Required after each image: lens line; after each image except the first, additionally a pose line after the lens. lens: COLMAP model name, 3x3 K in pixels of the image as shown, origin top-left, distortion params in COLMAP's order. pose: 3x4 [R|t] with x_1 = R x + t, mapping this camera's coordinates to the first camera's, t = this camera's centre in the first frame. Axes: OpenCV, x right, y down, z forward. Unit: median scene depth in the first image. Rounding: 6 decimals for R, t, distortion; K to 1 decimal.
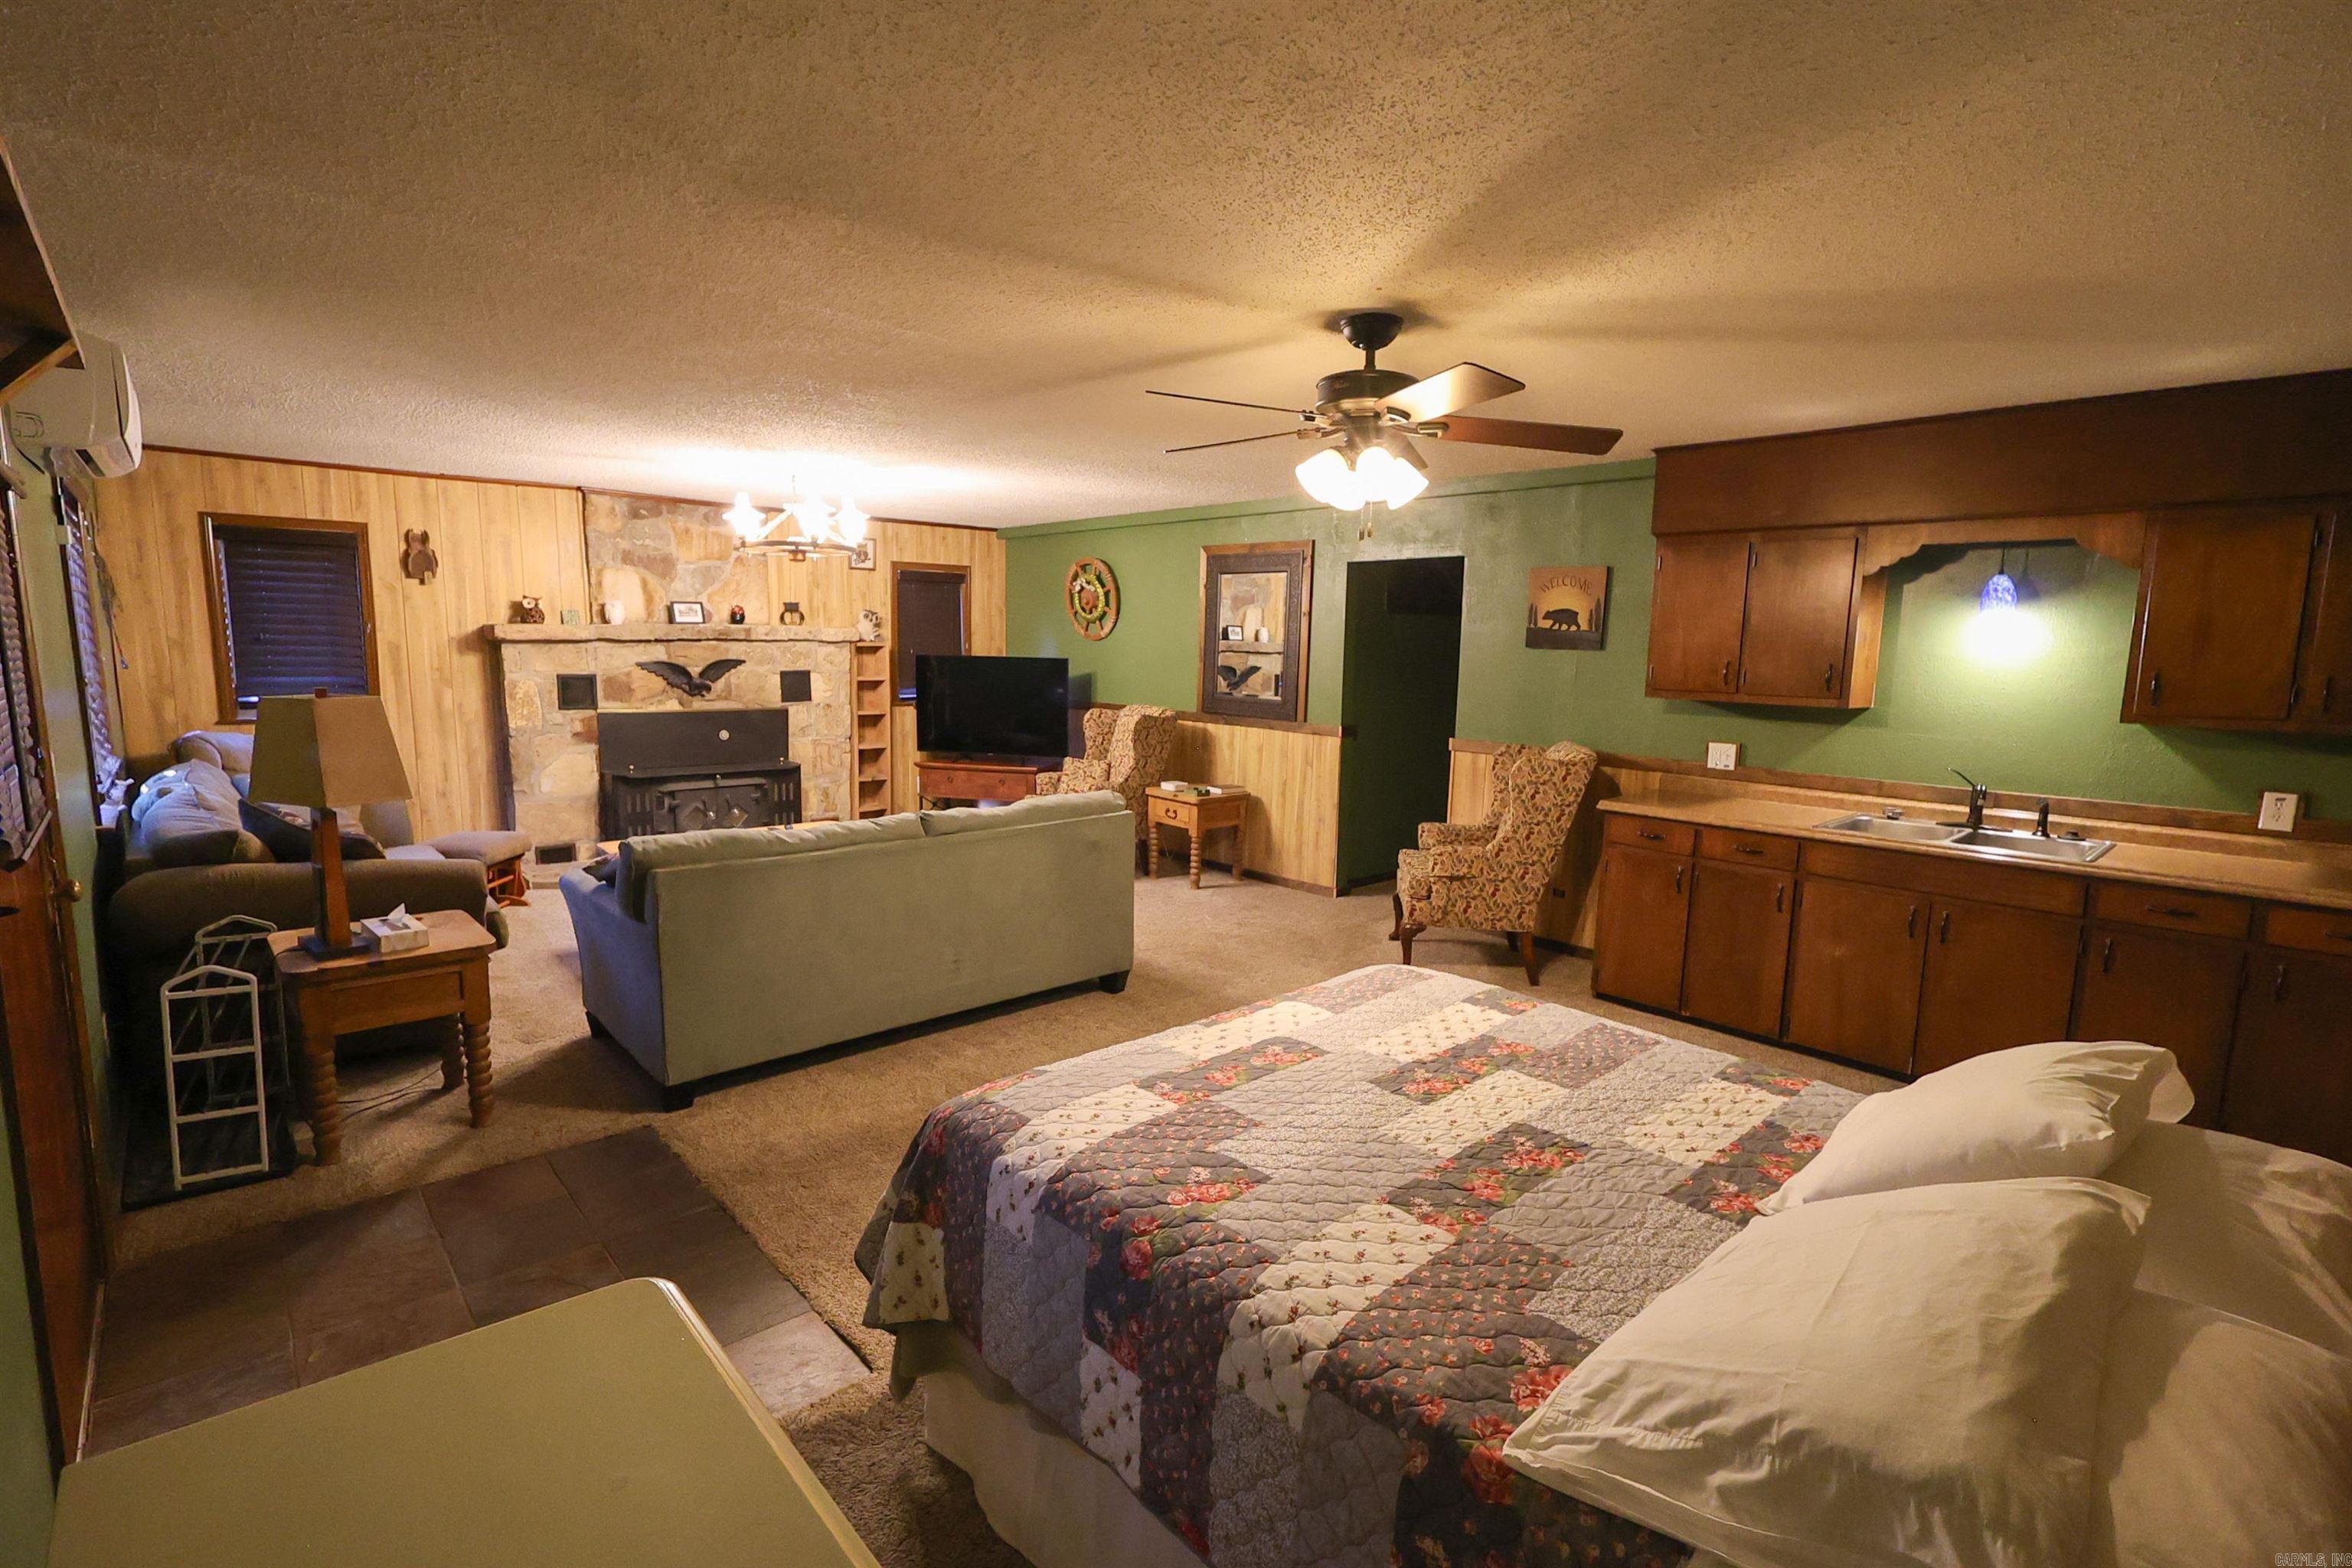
lens RADIAL K [[1078.4, 0, 1179.9], [0, 1078.4, 789.8], [0, 0, 1]] dist [-0.003151, -0.000504]
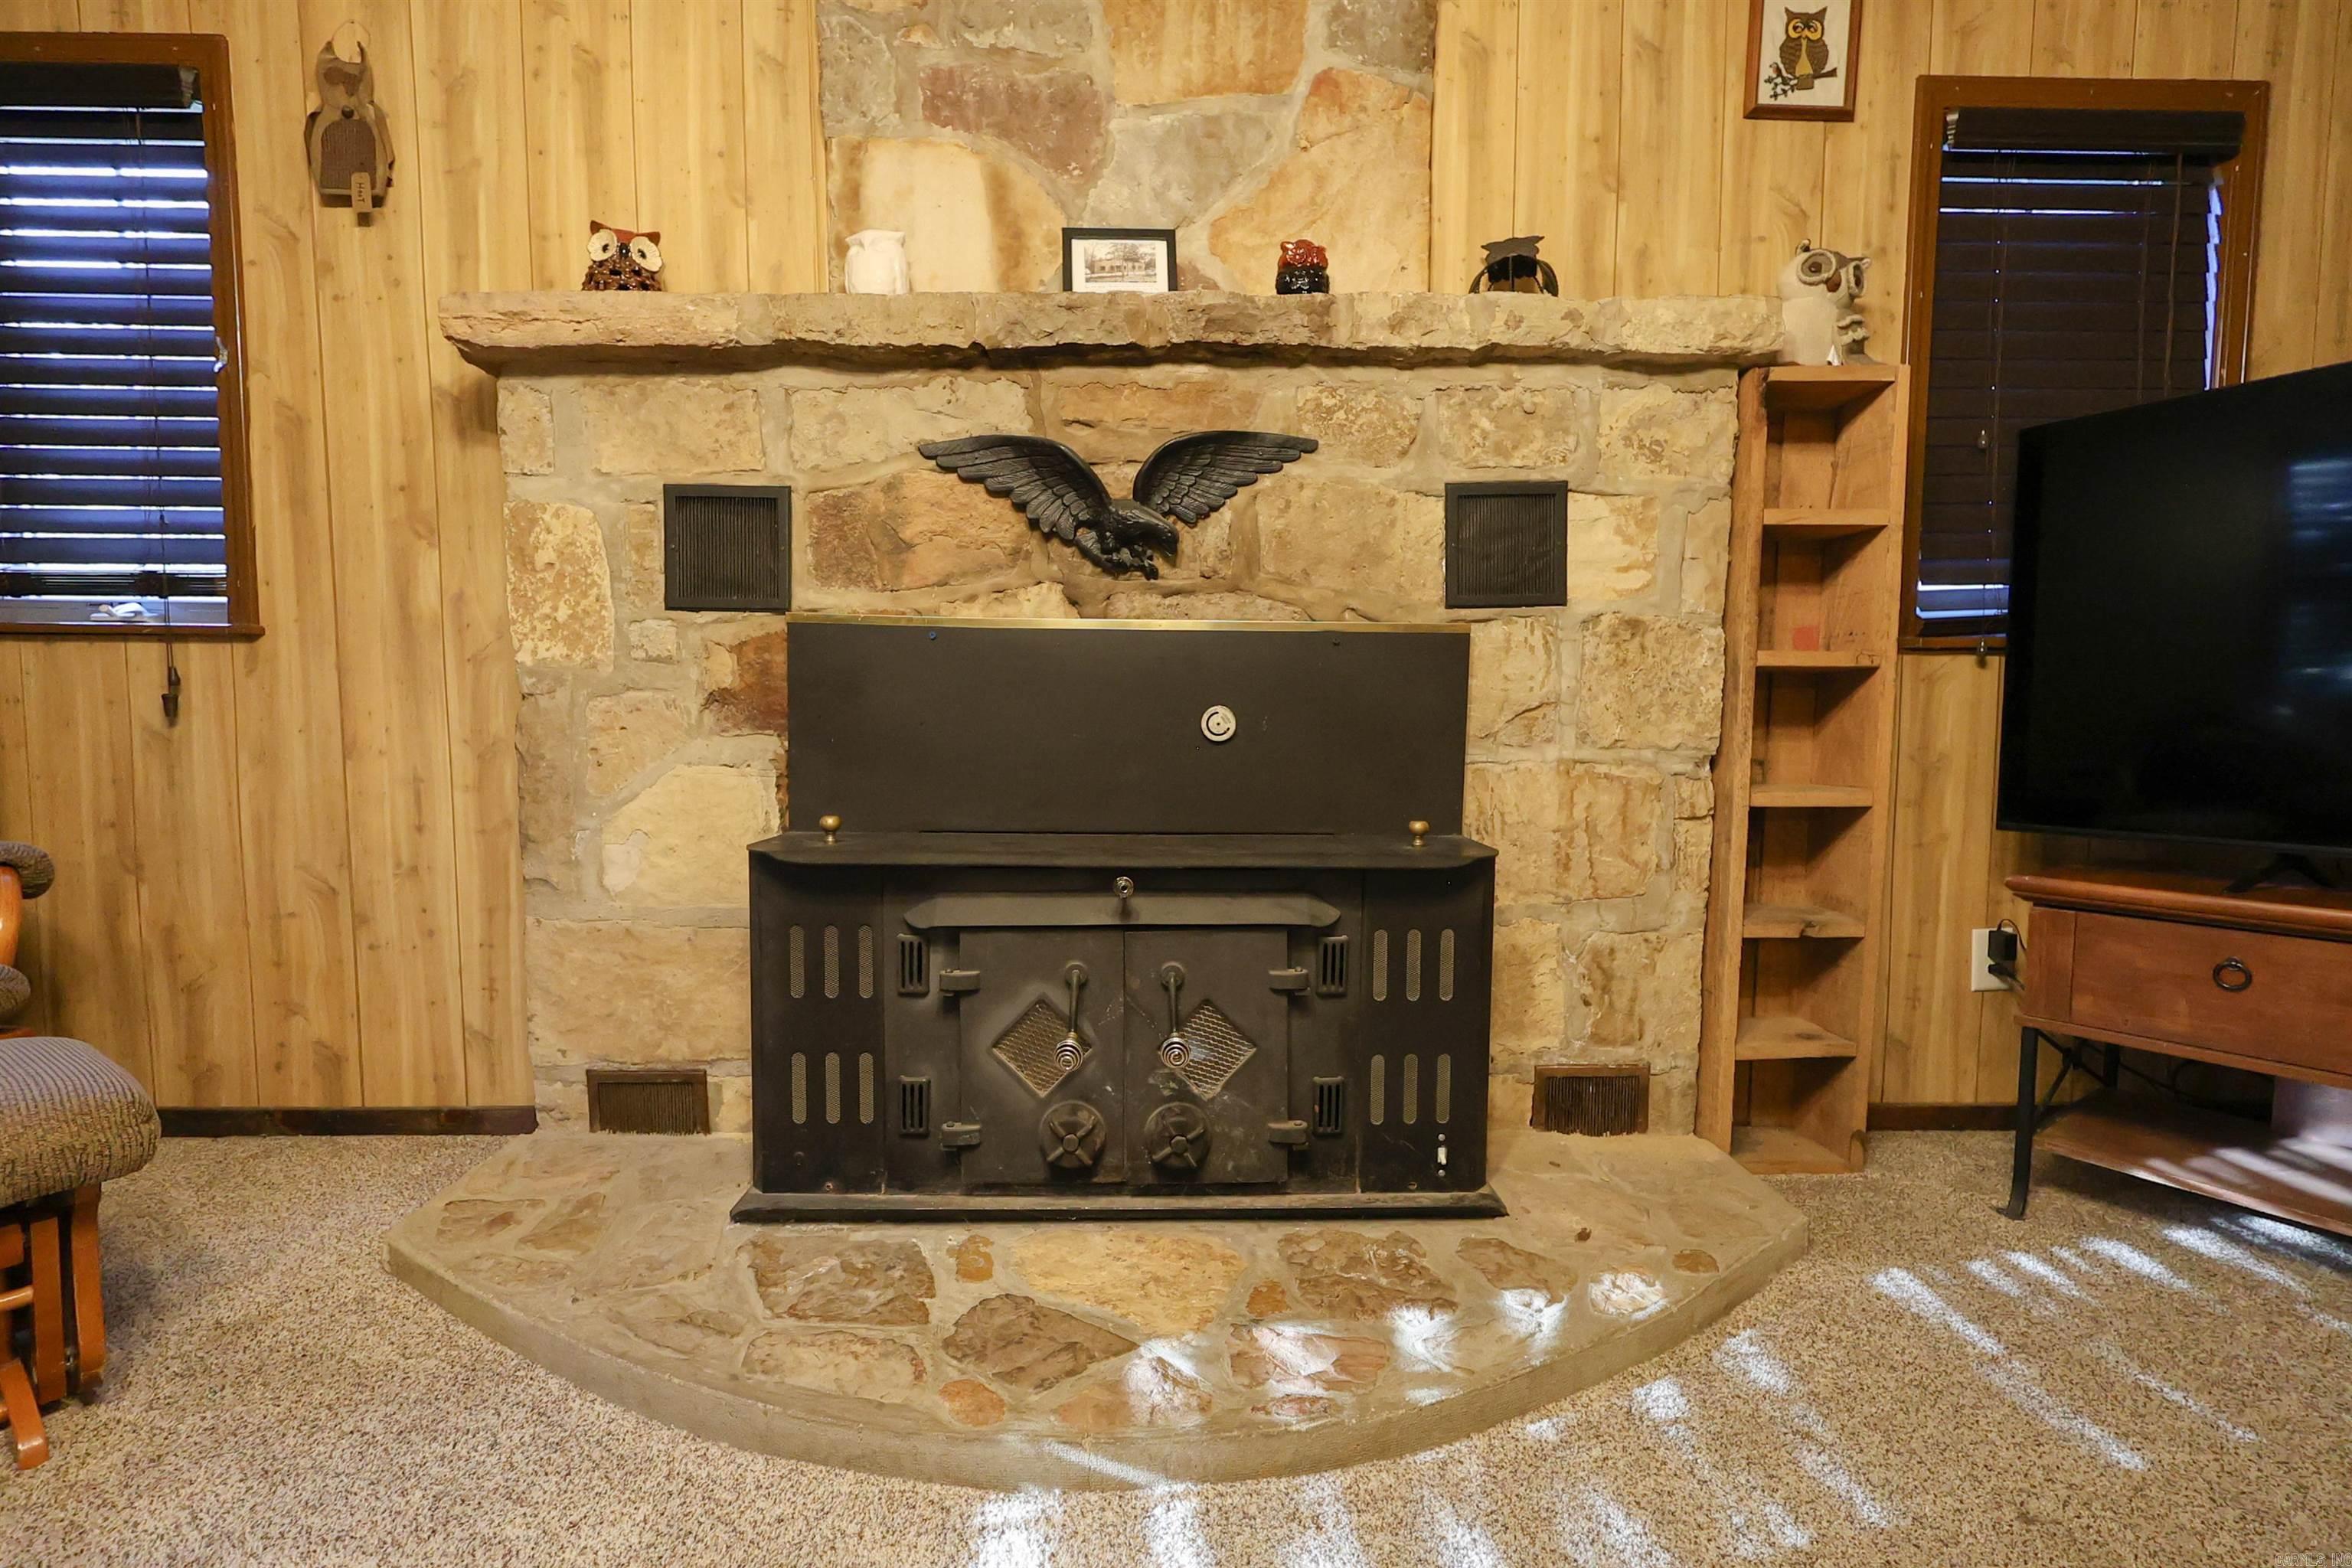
lens RADIAL K [[1078.4, 0, 1179.6], [0, 1078.4, 792.4], [0, 0, 1]] dist [-0.003151, -0.000504]
pose [[0.755733, 0.029706, -0.654205, -0.263212], [-0.080769, 0.995572, -0.048096, -0.020961], [0.649880, 0.089187, 0.754786, 0.815854]]
